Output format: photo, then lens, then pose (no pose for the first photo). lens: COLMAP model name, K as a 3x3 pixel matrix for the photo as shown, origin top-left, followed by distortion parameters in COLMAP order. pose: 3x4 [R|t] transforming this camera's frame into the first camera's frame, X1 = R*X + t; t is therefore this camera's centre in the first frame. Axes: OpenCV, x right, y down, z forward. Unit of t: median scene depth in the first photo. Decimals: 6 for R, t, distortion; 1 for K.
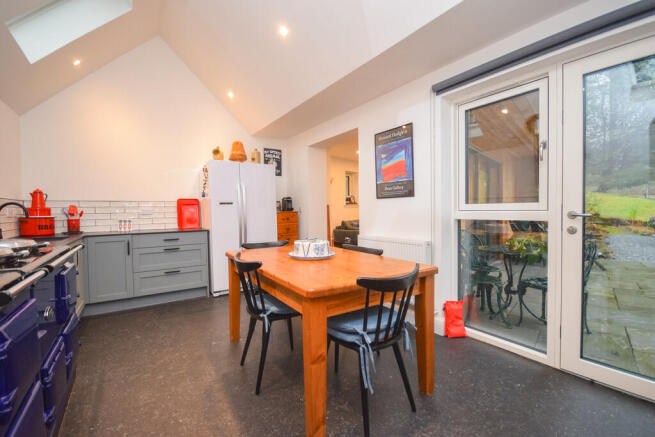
lens RADIAL K [[296.2, 0, 323.2], [0, 296.2, 217.4], [0, 0, 1]] dist [0.016586, -0.000598]
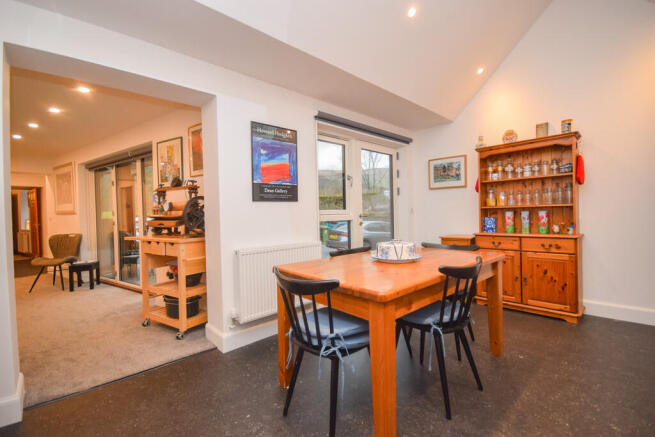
lens RADIAL K [[296.2, 0, 323.2], [0, 296.2, 217.4], [0, 0, 1]] dist [0.016586, -0.000598]
pose [[-0.158310, 0.011634, 0.987321, -0.708265], [0.056940, 0.998374, -0.002634, -0.006835], [-0.985746, 0.055801, -0.158715, 1.039814]]
